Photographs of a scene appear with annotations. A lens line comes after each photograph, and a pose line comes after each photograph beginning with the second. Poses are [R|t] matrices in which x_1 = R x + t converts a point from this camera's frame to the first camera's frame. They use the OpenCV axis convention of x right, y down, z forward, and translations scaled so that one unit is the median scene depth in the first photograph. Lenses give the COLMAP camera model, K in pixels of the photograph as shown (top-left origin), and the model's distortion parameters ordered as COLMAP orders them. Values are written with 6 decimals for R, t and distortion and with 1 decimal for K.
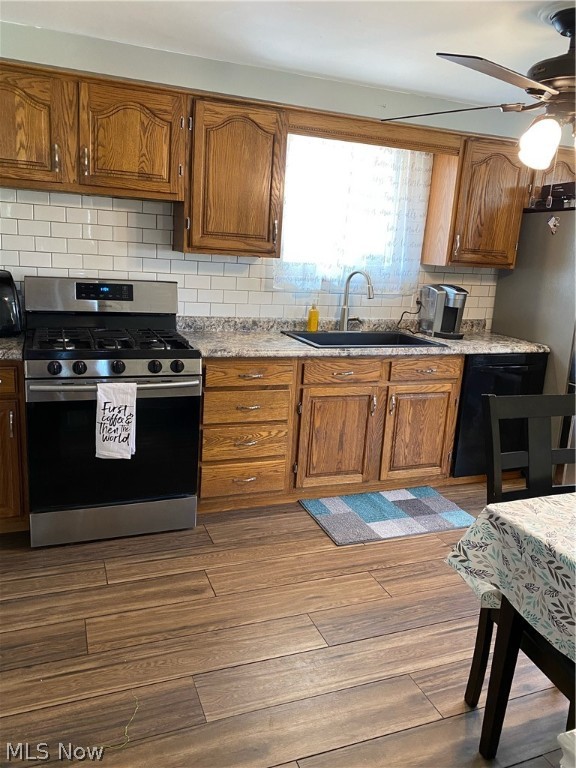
lens RADIAL K [[592.3, 0, 281.1], [0, 592.3, 382.8], [0, 0, 1]] dist [0.035696, -0.041229]
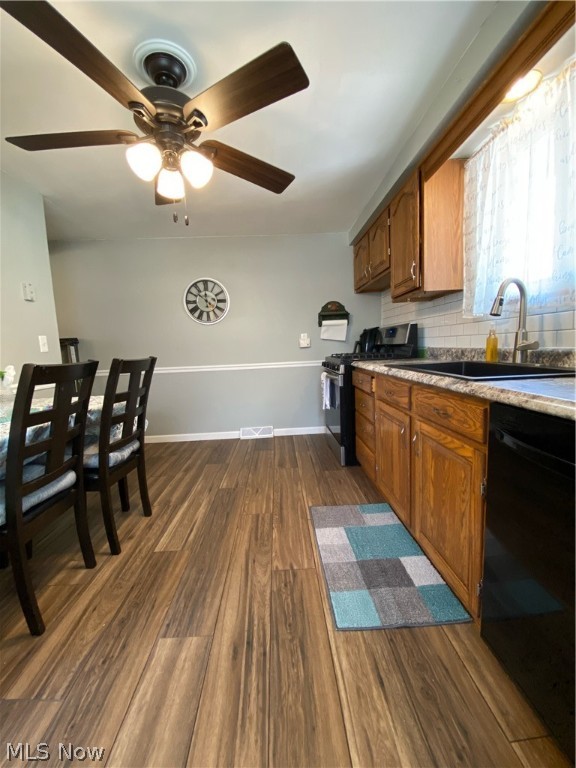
lens RADIAL K [[309.4, 0, 281.2], [0, 309.4, 377.9], [0, 0, 1]] dist [-0.004137, -0.005708]
pose [[-0.331814, 0.059577, -0.941462, 0.761190], [-0.203062, 0.970097, 0.132957, -0.081882], [0.921230, 0.235292, -0.309794, 1.118487]]
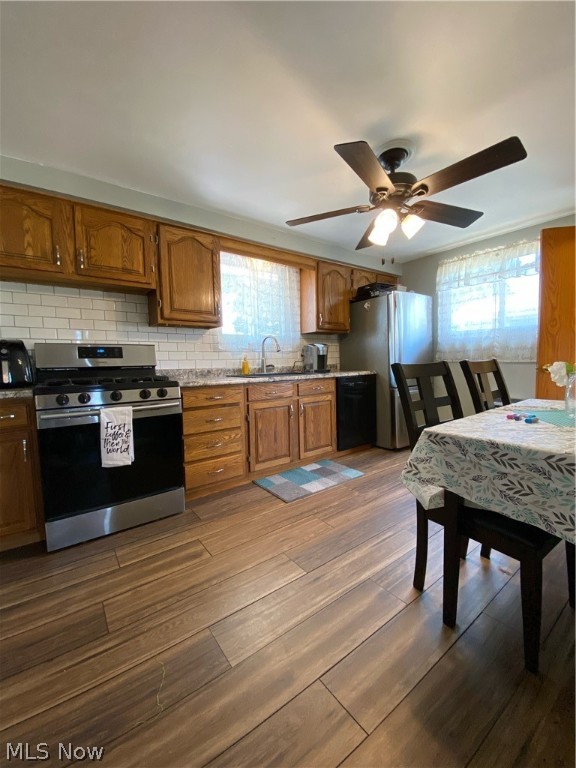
lens RADIAL K [[309.4, 0, 288.0], [0, 309.4, 387.3], [0, 0, 1]] dist [-0.004137, -0.005708]
pose [[0.959029, -0.103275, 0.263815, -0.079627], [0.140679, 0.981872, -0.127030, 0.091997], [-0.245913, 0.158939, 0.956172, 0.222079]]
